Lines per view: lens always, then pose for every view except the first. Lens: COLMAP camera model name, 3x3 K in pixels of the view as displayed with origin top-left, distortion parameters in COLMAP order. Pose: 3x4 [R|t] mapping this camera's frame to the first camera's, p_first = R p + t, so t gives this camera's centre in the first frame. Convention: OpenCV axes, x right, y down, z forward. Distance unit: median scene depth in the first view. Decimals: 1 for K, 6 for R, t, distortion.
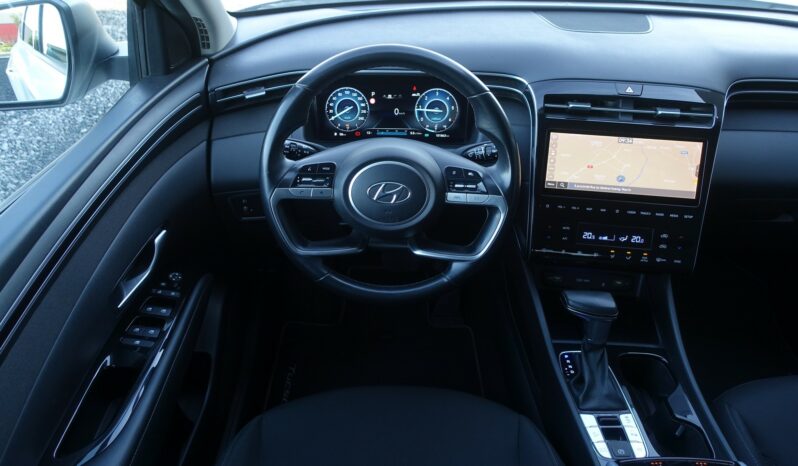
lens RADIAL K [[552.7, 0, 404.7], [0, 552.7, 235.6], [0, 0, 1]] dist [-0.003622, 0.003174]
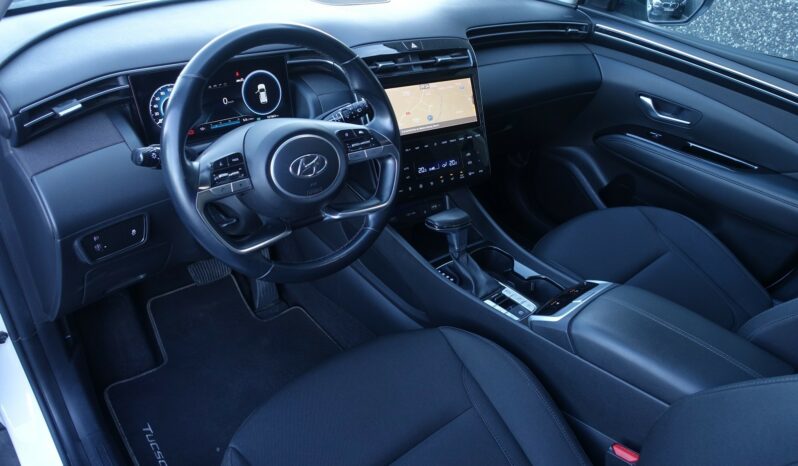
lens RADIAL K [[552.7, 0, 399.2], [0, 552.7, 237.4], [0, 0, 1]] dist [-0.003622, 0.003174]
pose [[0.754436, -0.321727, 0.572117, -0.445935], [0.321031, 0.941129, 0.105905, -0.005554], [-0.572508, 0.103769, 0.813306, 0.072218]]
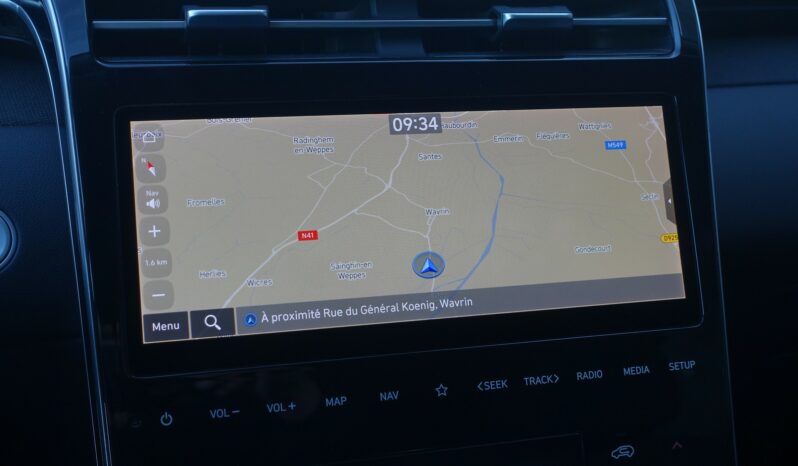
lens RADIAL K [[1012.3, 0, 395.3], [0, 1012.3, 211.5], [0, 0, 1]] dist [-0.015501, 0.000000]
pose [[0.932207, -0.113457, 0.343682, 0.214562], [0.195264, 0.957197, -0.213647, -0.027711], [-0.304732, 0.266272, 0.914460, 0.559197]]
